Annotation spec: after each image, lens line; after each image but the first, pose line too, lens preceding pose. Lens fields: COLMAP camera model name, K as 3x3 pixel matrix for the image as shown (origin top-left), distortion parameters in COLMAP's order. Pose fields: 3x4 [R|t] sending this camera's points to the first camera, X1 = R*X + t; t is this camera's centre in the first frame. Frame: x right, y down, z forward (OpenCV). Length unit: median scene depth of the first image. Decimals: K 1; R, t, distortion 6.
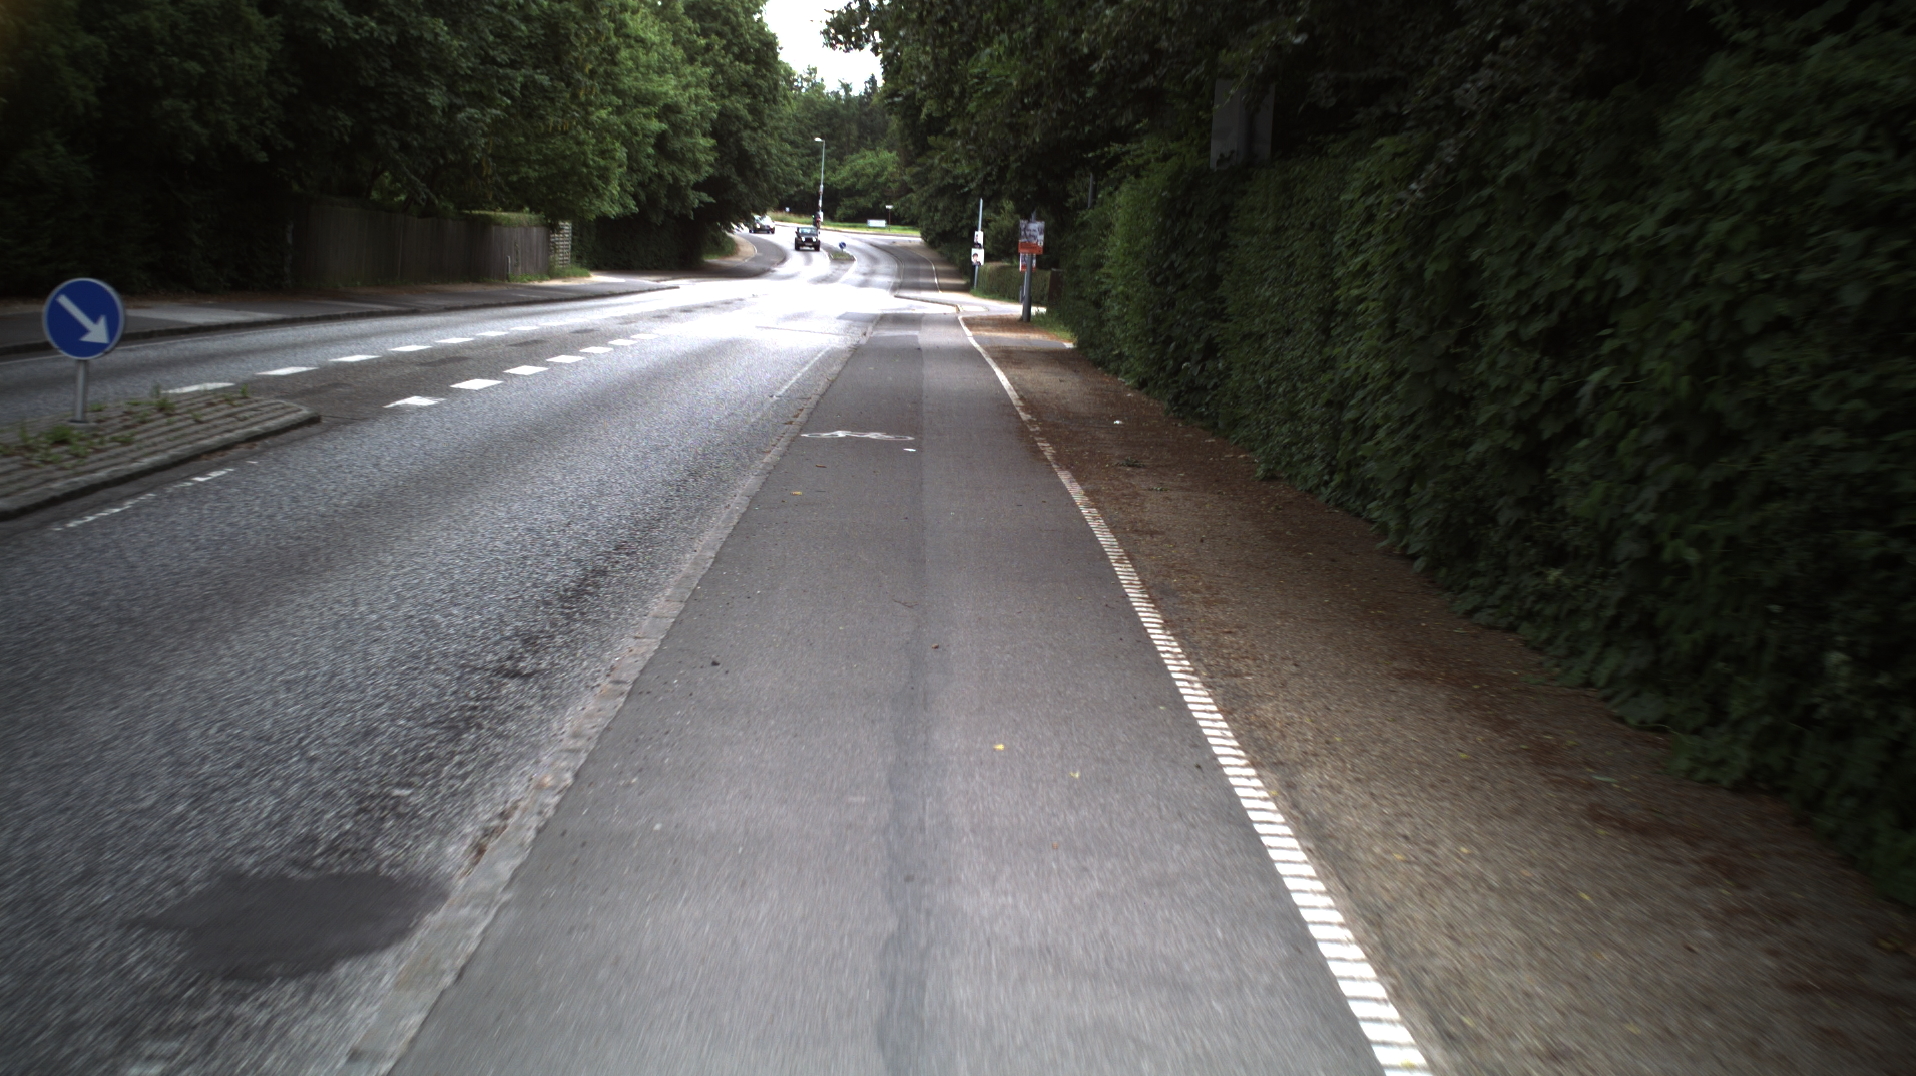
lens RADIAL K [[3351.7, 0, 961.5], [0, 3351.7, 522.6], [0, 0, 1]] dist [-0.256461, 0.000000]
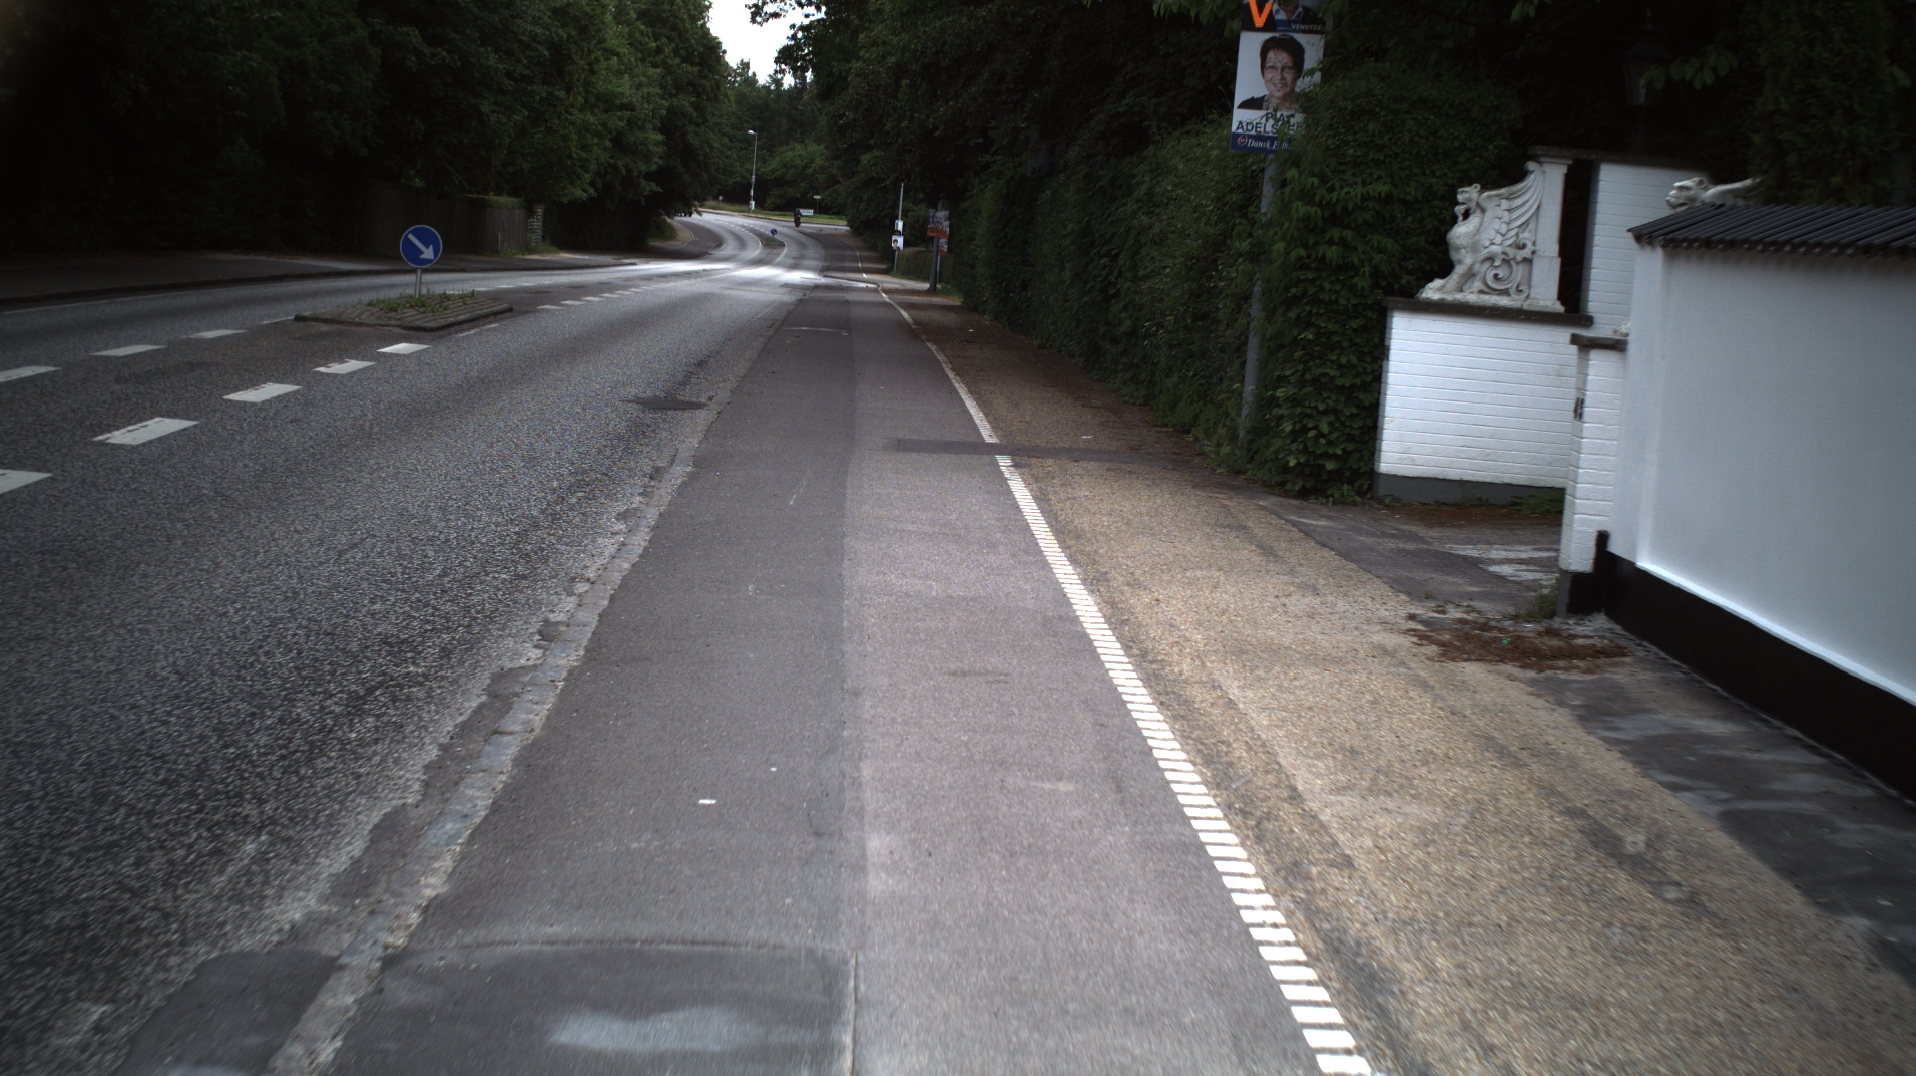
lens RADIAL K [[3351.7, 0, 964.2], [0, 3351.7, 552.9], [0, 0, 1]] dist [-0.256461, 0.000000]
pose [[0.999570, 0.015529, 0.024864, 0.002994], [-0.015809, 0.999813, 0.011110, 0.040096], [-0.024687, -0.011498, 0.999629, -0.420657]]
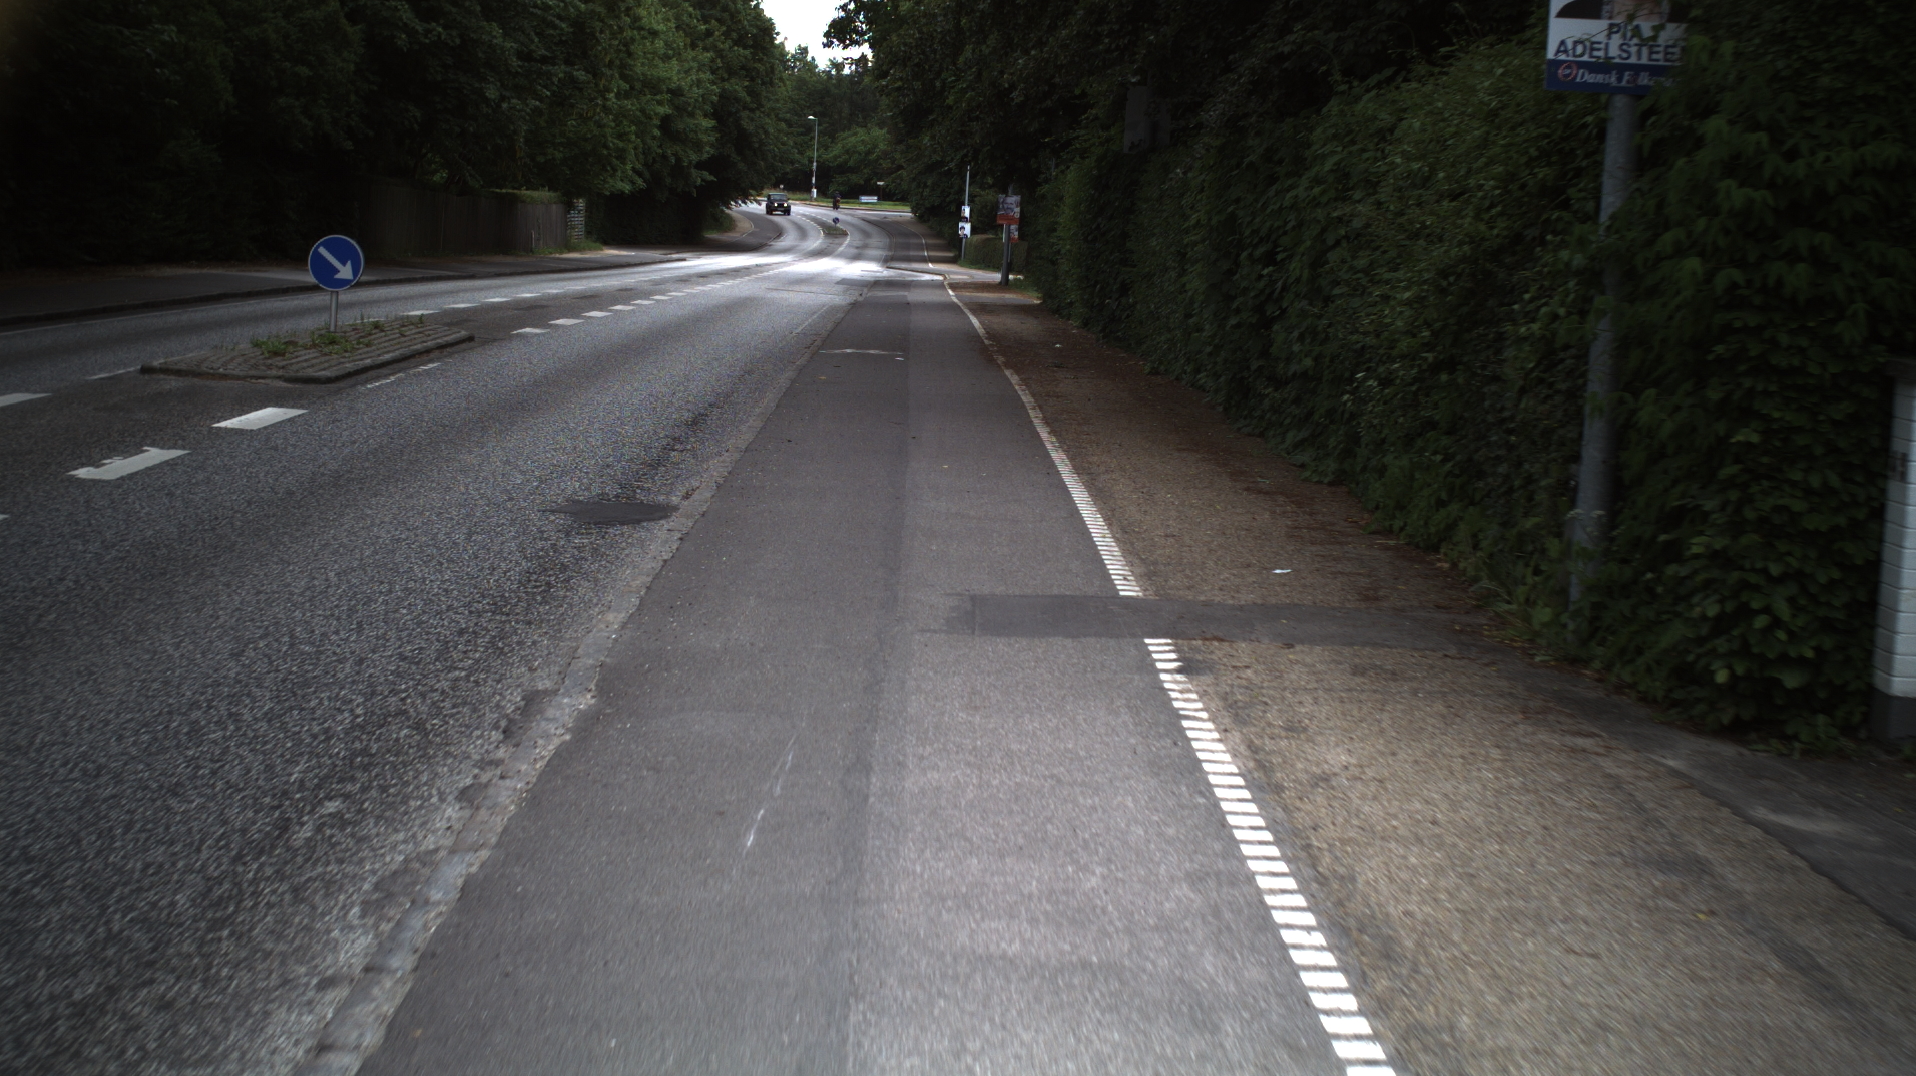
lens RADIAL K [[3351.7, 0, 949.0], [0, 3351.7, 525.5], [0, 0, 1]] dist [-0.256461, 0.000000]
pose [[0.999978, -0.006340, -0.001741, 0.003832], [0.006353, 0.999947, 0.008063, 0.019739], [0.001690, -0.008074, 0.999966, -0.210246]]
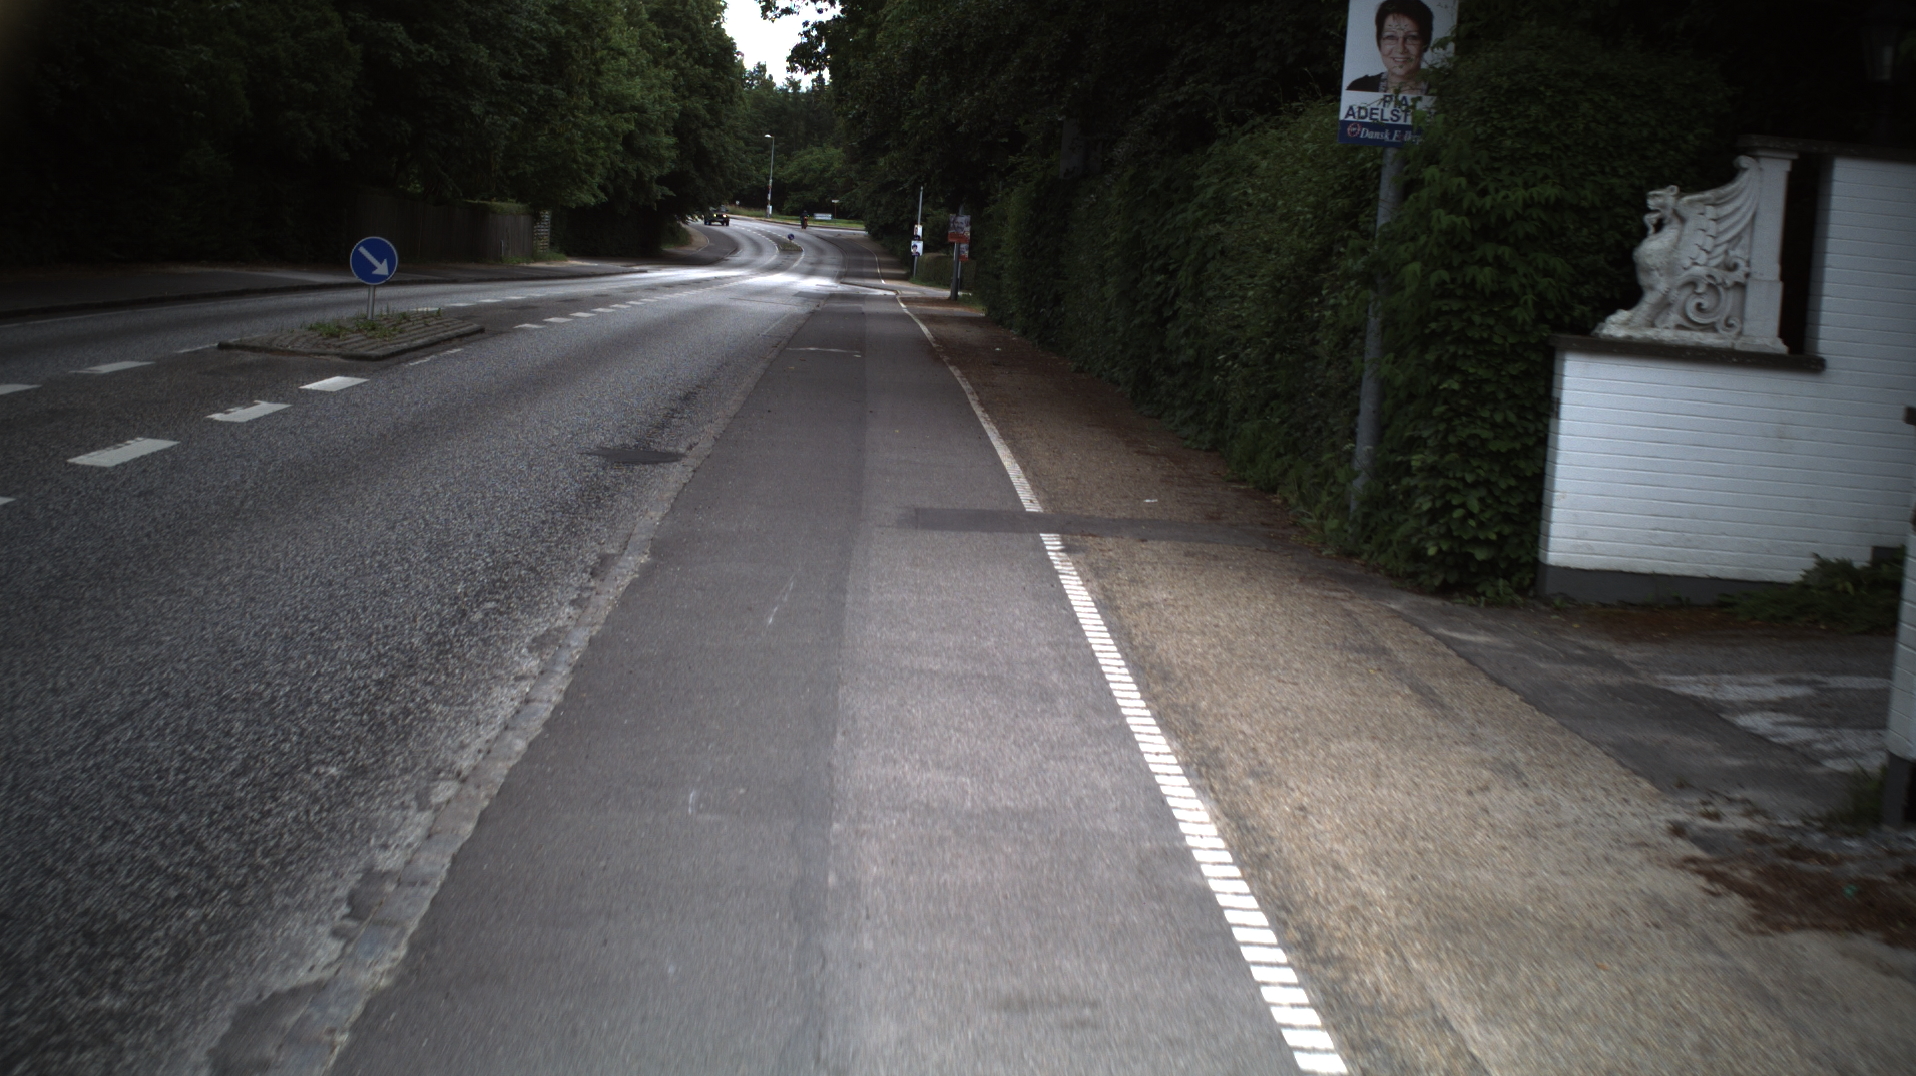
lens RADIAL K [[3351.7, 0, 963.9], [0, 3351.7, 545.6], [0, 0, 1]] dist [-0.256461, 0.000000]
pose [[0.999758, 0.011855, 0.018546, 0.003675], [-0.012005, 0.999896, 0.008032, 0.029720], [-0.018449, -0.008253, 0.999796, -0.315822]]
